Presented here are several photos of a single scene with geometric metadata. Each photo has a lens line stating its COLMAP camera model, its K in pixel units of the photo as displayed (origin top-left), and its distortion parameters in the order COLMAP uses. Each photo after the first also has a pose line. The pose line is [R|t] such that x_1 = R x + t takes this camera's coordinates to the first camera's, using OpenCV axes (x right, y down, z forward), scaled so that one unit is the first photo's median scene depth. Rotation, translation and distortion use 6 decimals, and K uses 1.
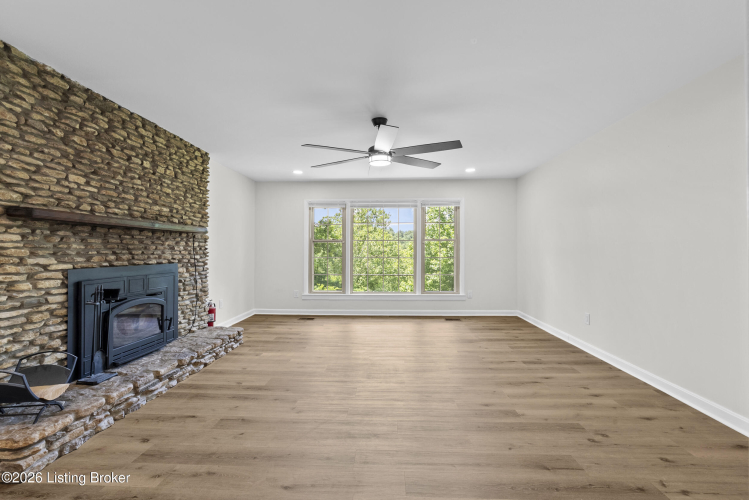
lens RADIAL K [[332.9, 0, 373.5], [0, 332.9, 246.1], [0, 0, 1]] dist [-0.009992, -0.000559]
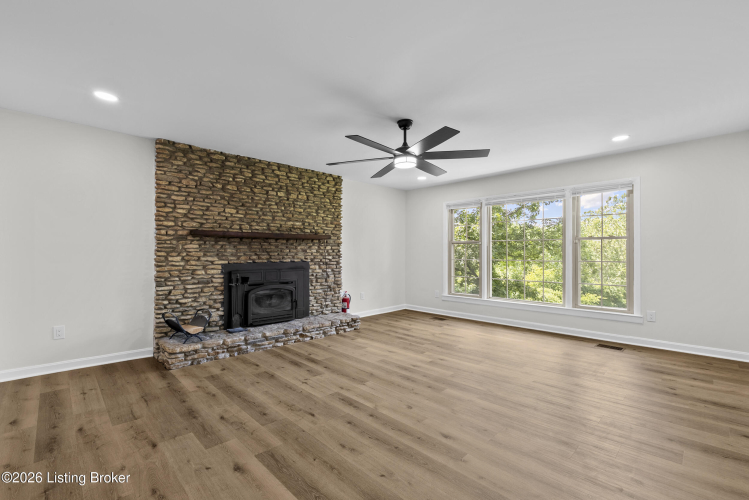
lens RADIAL K [[332.9, 0, 373.5], [0, 332.9, 246.1], [0, 0, 1]] dist [-0.009992, -0.000559]
pose [[0.726232, -0.012715, -0.687332, 0.679179], [0.010694, 0.999917, -0.007199, -0.000930], [0.687367, -0.002122, 0.726308, 0.223086]]
